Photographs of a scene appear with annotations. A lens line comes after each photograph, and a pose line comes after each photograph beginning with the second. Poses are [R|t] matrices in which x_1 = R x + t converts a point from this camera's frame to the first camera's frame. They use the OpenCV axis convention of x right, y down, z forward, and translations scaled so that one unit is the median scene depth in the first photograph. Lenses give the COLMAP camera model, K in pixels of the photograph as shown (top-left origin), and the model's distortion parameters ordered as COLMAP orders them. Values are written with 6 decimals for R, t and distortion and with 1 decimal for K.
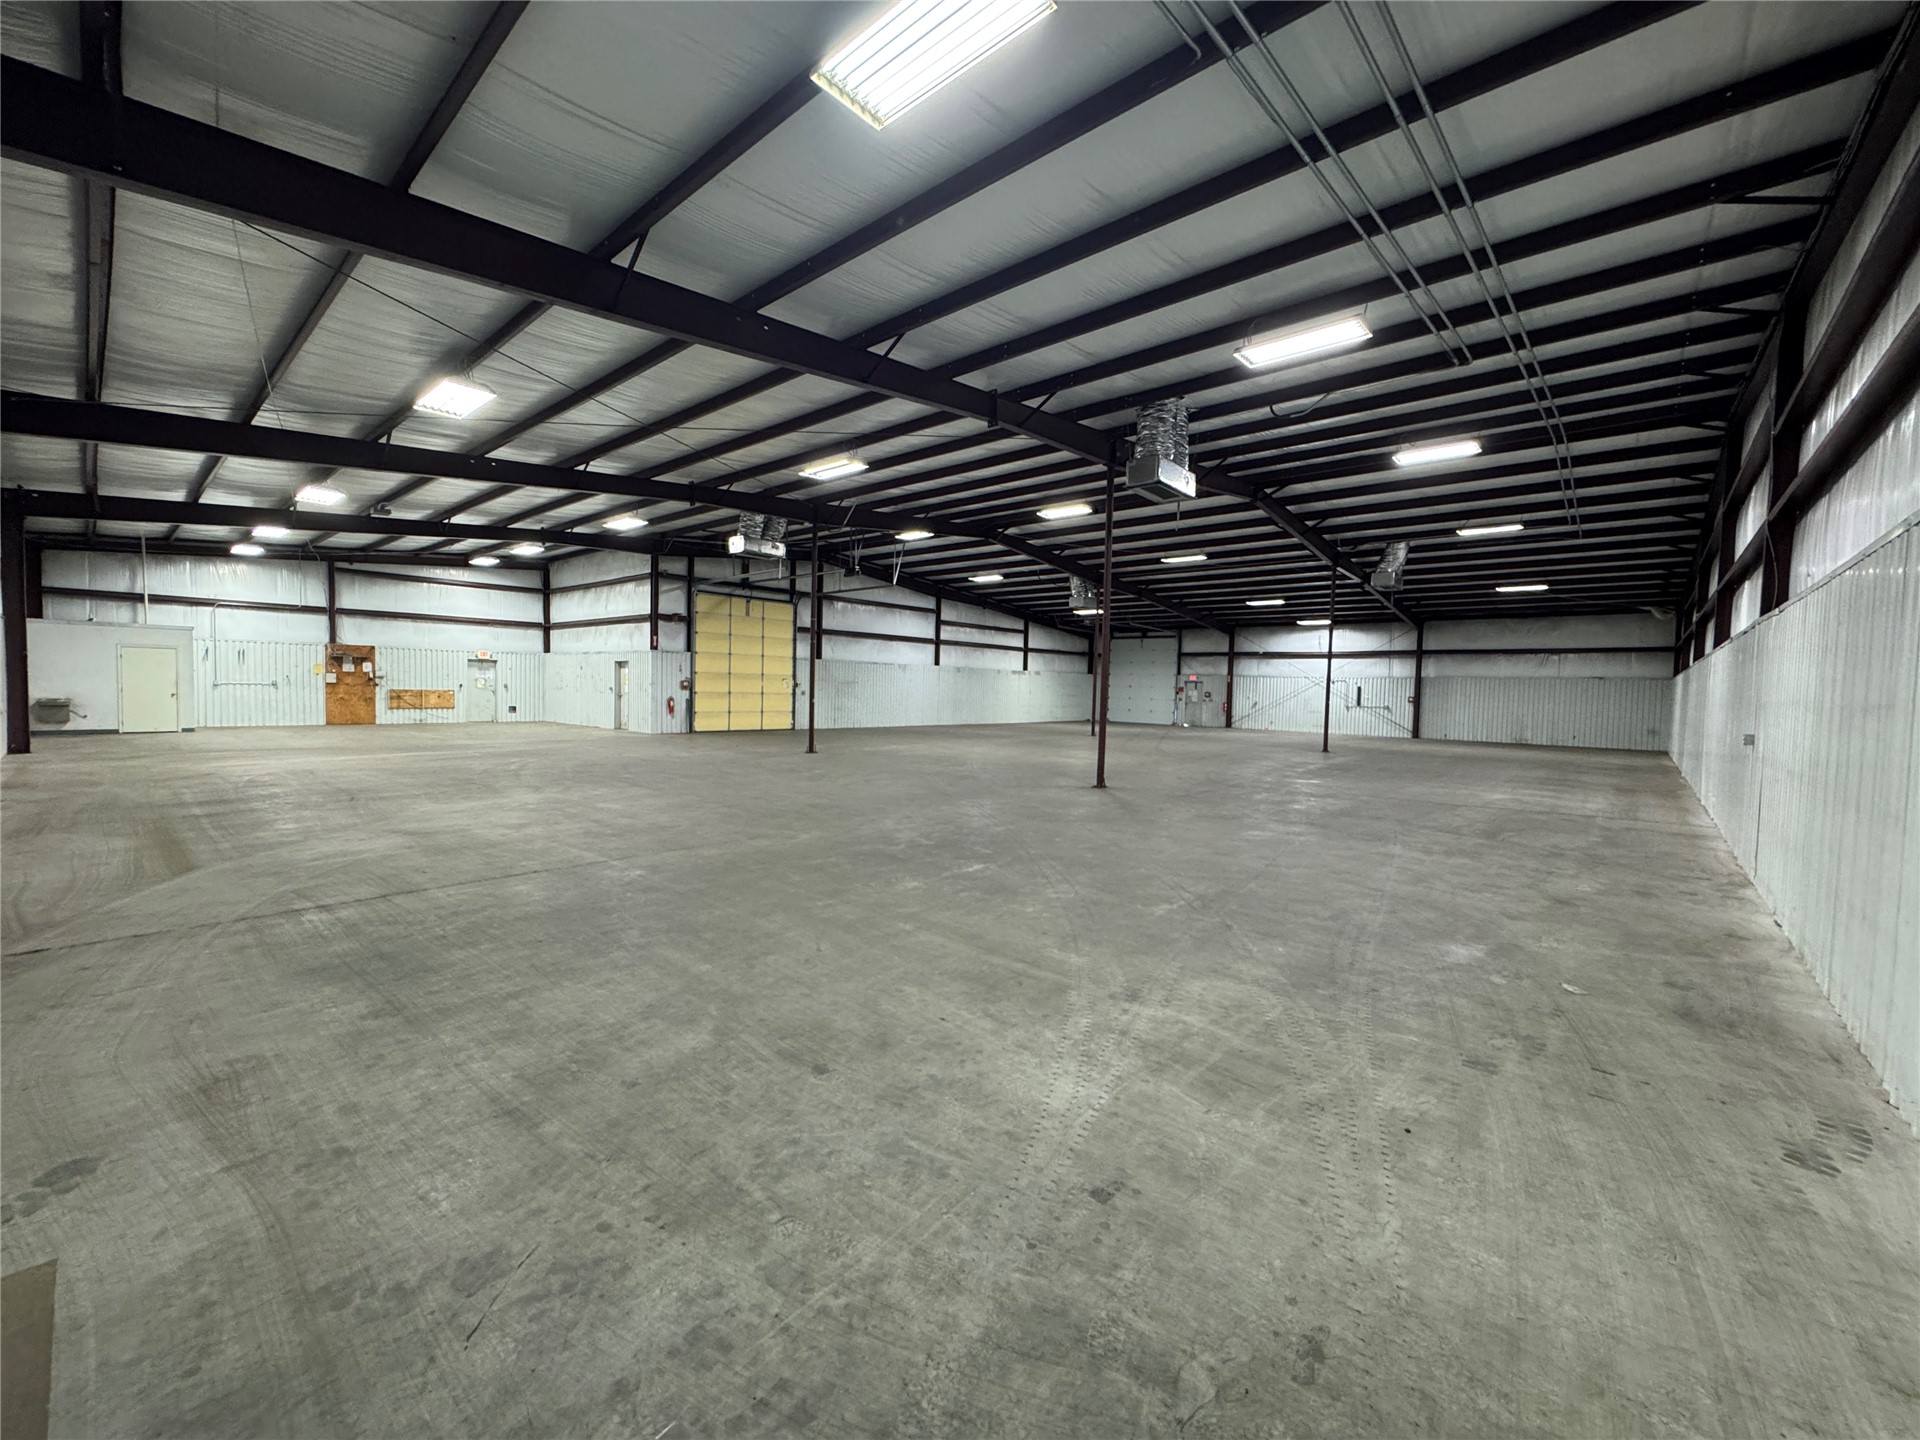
lens RADIAL K [[760.3, 0, 947.6], [0, 760.3, 700.1], [0, 0, 1]] dist [-0.001782, 0.000148]
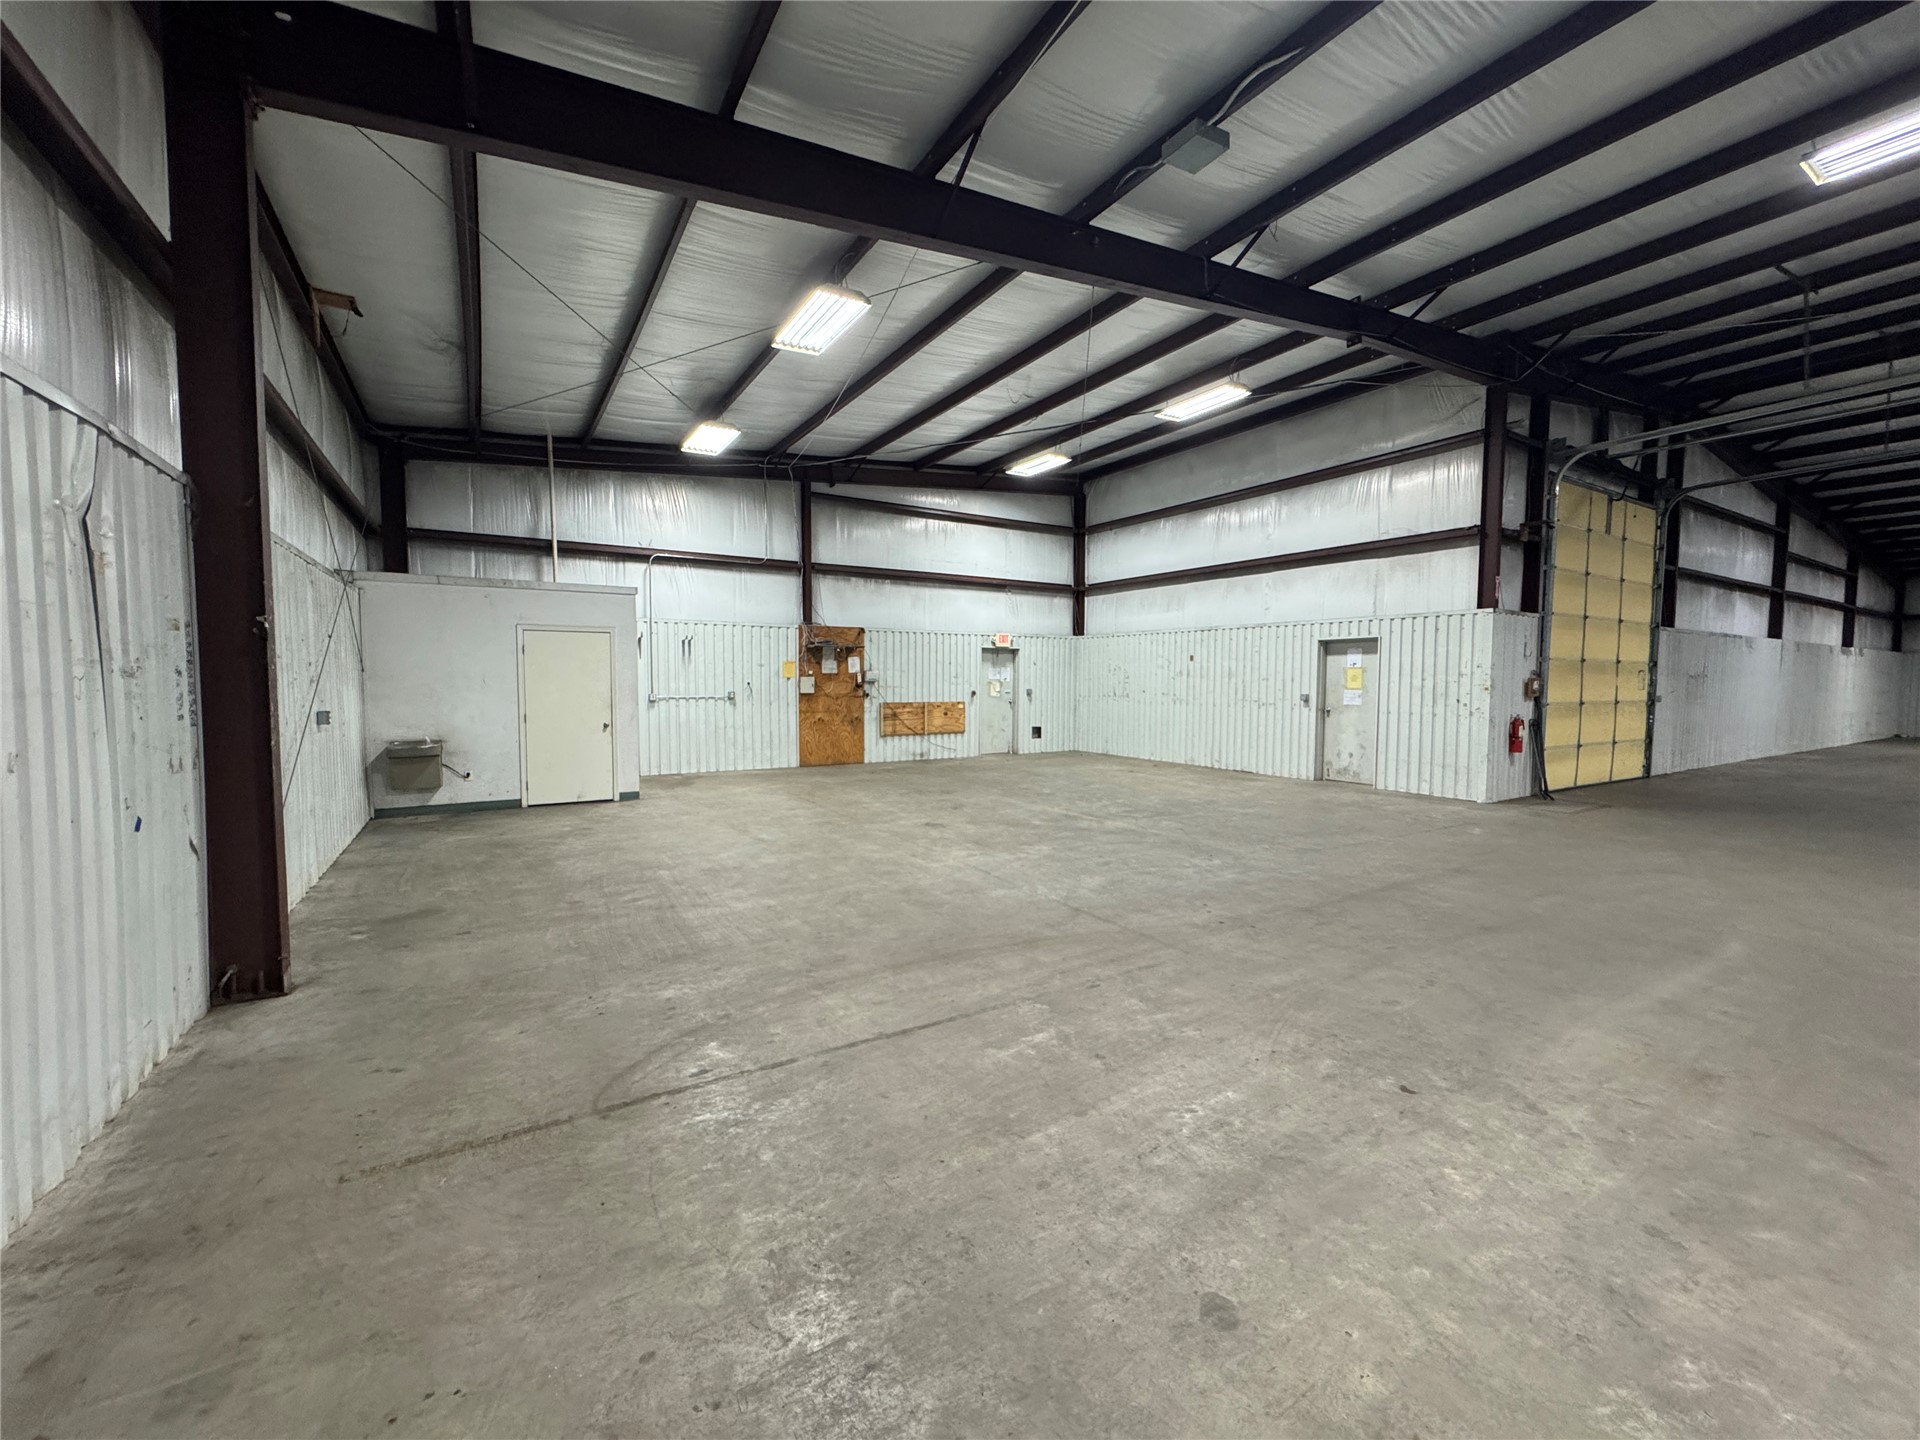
lens RADIAL K [[760.3, 0, 933.5], [0, 760.3, 727.0], [0, 0, 1]] dist [-0.001782, 0.000148]
pose [[0.955367, 0.001254, -0.295418, -0.495884], [0.011330, 0.999100, 0.040883, -0.017873], [0.295204, -0.042405, 0.954493, 0.431023]]
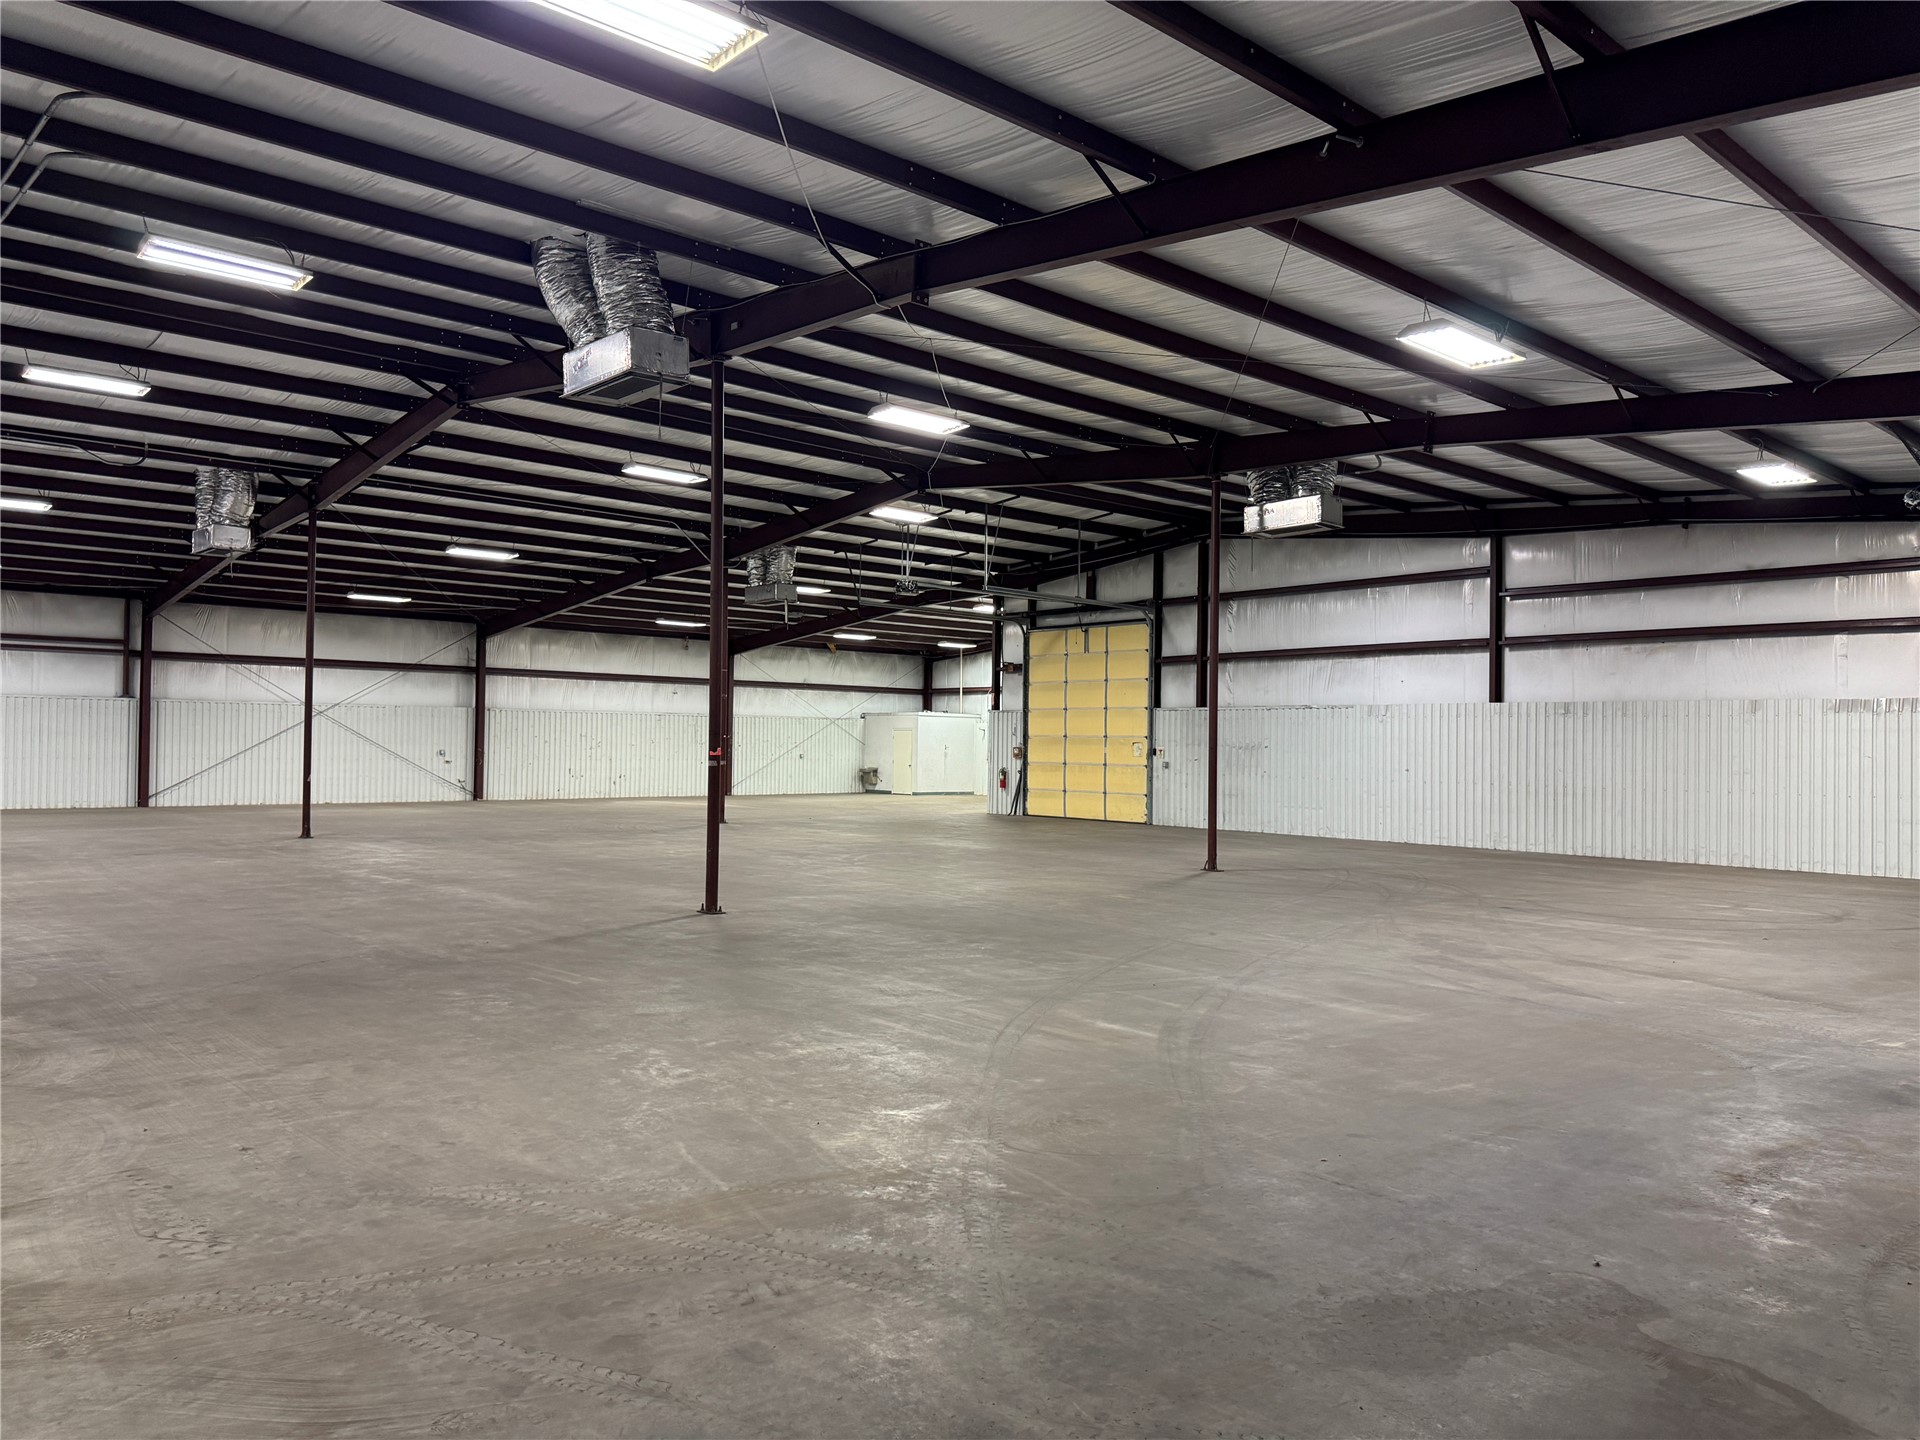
lens RADIAL K [[1349.4, 0, 959.1], [0, 1349.4, 718.7], [0, 0, 1]] dist [0.057227, -0.066486]
pose [[-0.122471, -0.042084, -0.991579, 0.924885], [-0.030873, 0.998779, -0.038577, -0.000003], [0.991992, 0.025888, -0.123620, 1.003786]]
